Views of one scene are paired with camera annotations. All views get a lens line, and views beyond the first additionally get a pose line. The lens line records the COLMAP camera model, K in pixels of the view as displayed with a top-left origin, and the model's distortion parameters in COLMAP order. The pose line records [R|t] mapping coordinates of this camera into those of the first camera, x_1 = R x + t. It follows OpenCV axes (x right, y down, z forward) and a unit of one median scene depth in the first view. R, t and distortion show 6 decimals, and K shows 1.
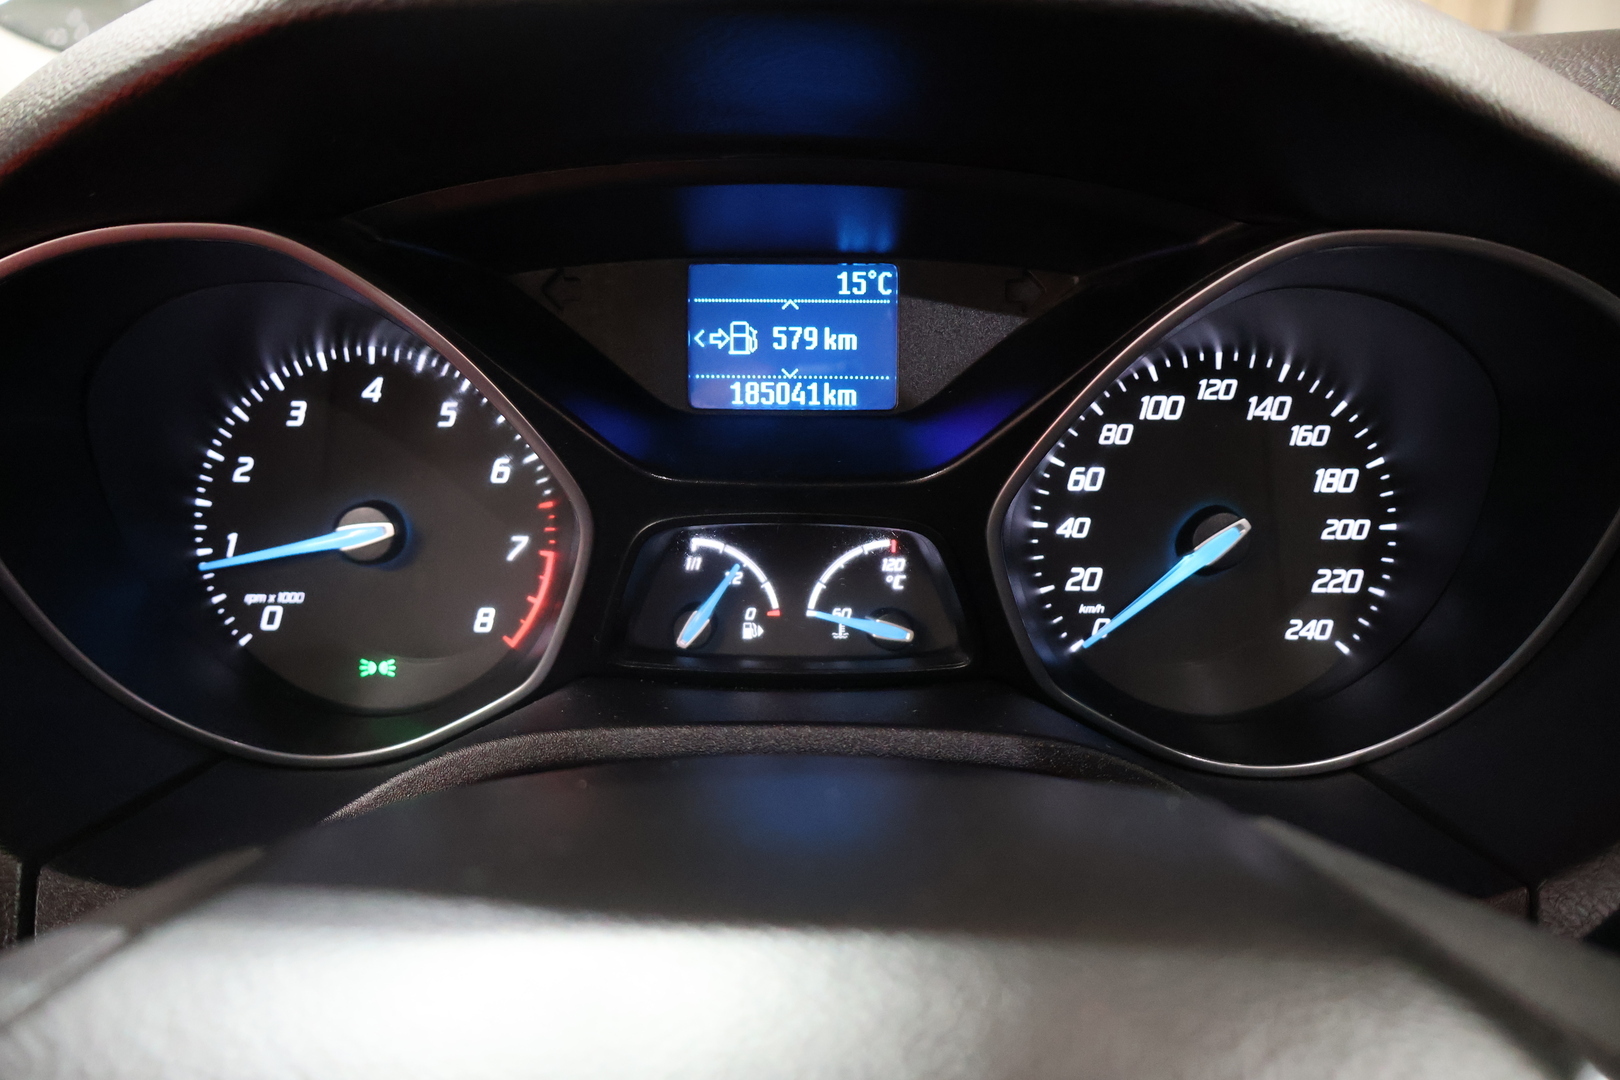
lens RADIAL K [[1357.6, 0, 797.2], [0, 1357.6, 542.9], [0, 0, 1]] dist [-0.006874, 0.002296]
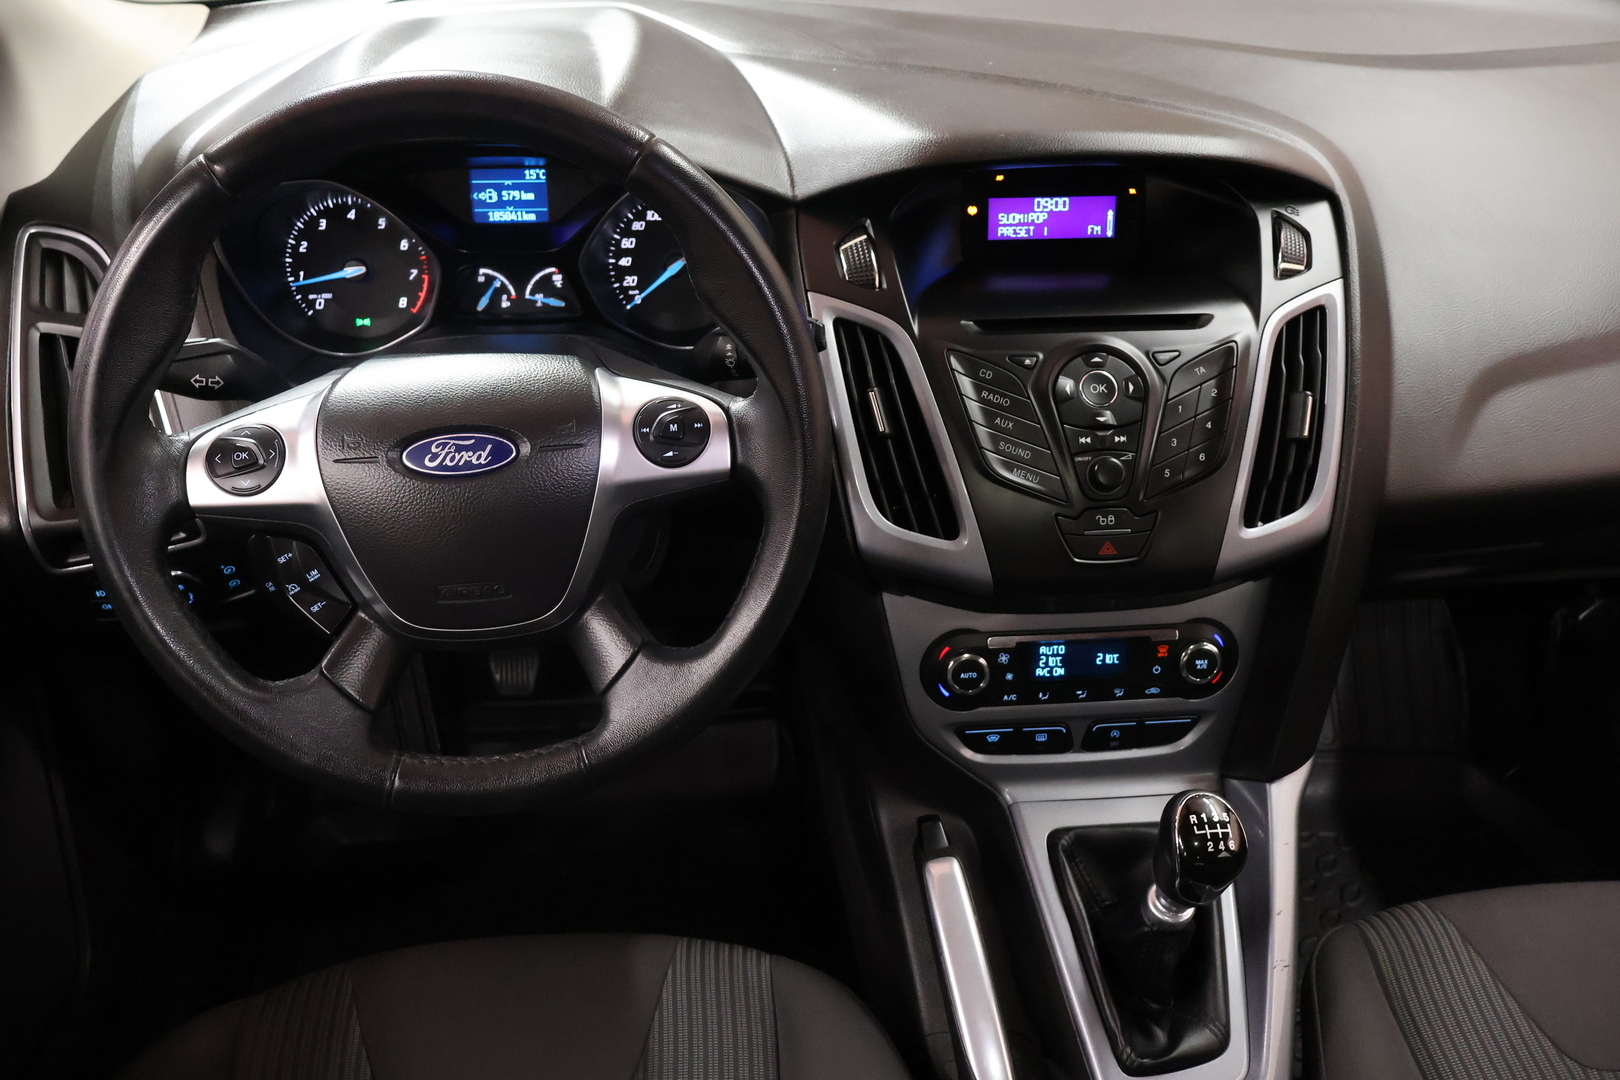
lens RADIAL K [[1357.6, 0, 813.6], [0, 1357.6, 532.3], [0, 0, 1]] dist [-0.006874, 0.002296]
pose [[0.995121, -0.042154, 0.089205, 0.314756], [0.019850, 0.971184, 0.237502, -0.121581], [-0.096646, -0.234572, 0.967282, -1.759162]]
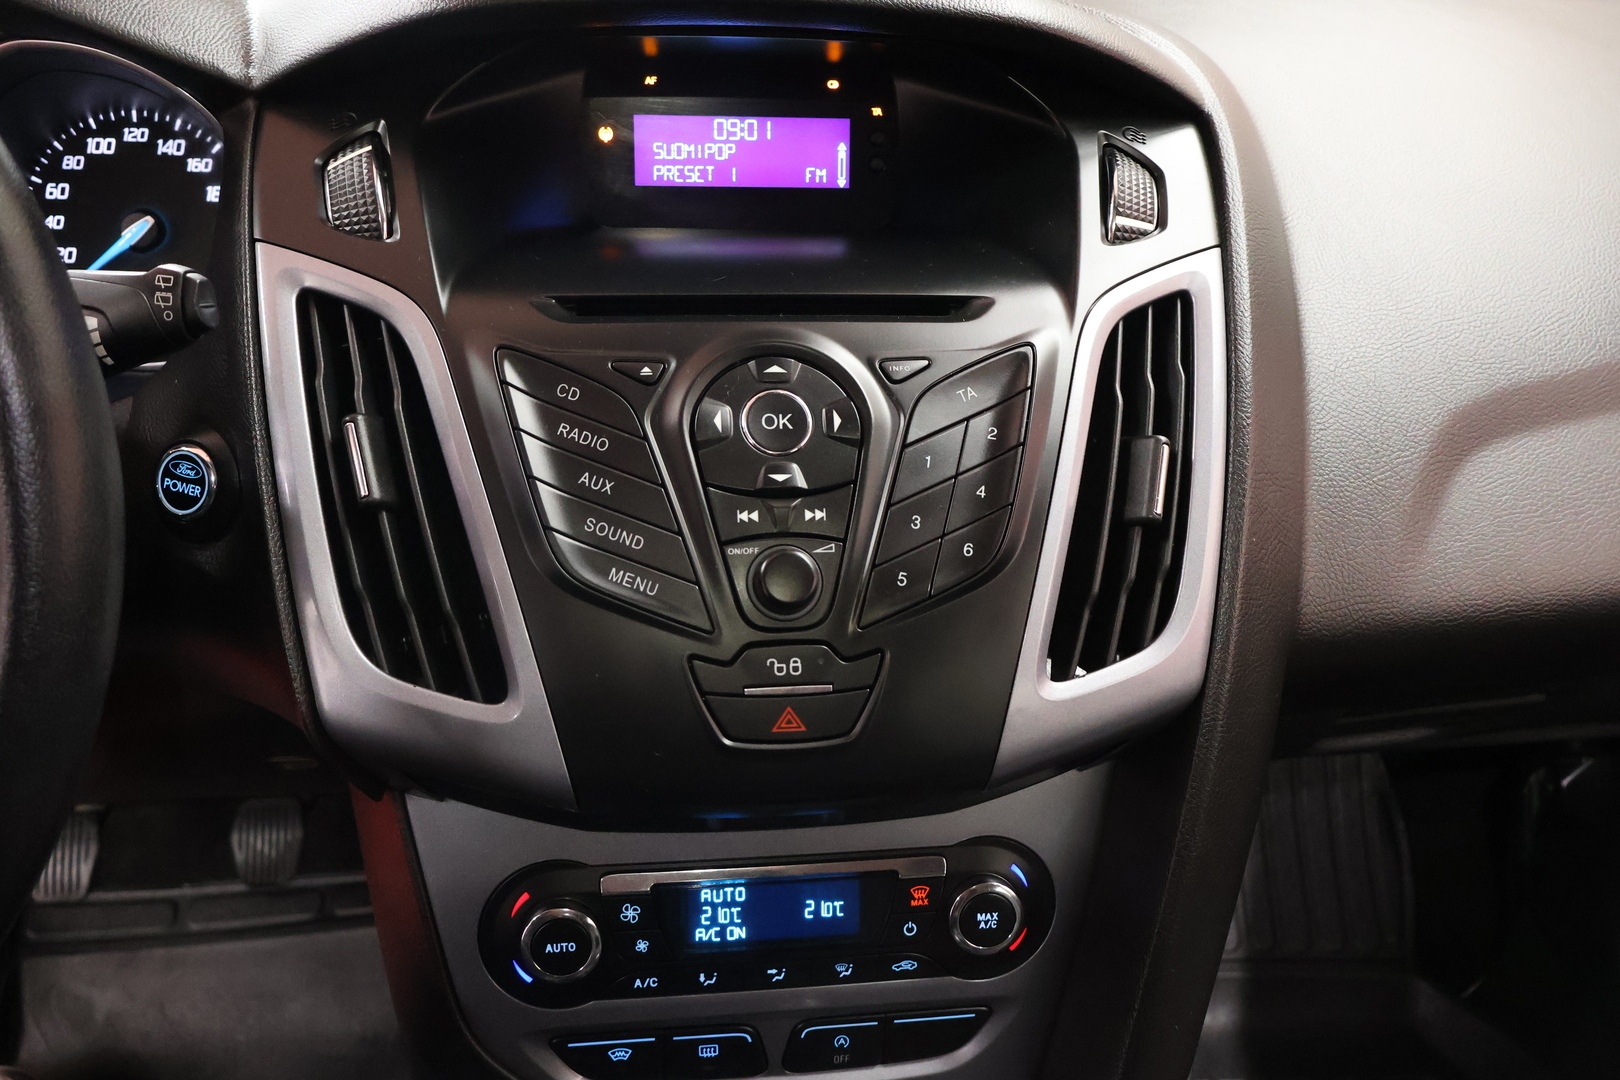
lens RADIAL K [[1357.6, 0, 817.2], [0, 1357.6, 532.6], [0, 0, 1]] dist [-0.006874, 0.002296]
pose [[0.988296, -0.025122, 0.150468, 0.853144], [0.000910, 0.987301, 0.158861, 0.098361], [-0.152548, -0.156864, 0.975768, -0.766637]]
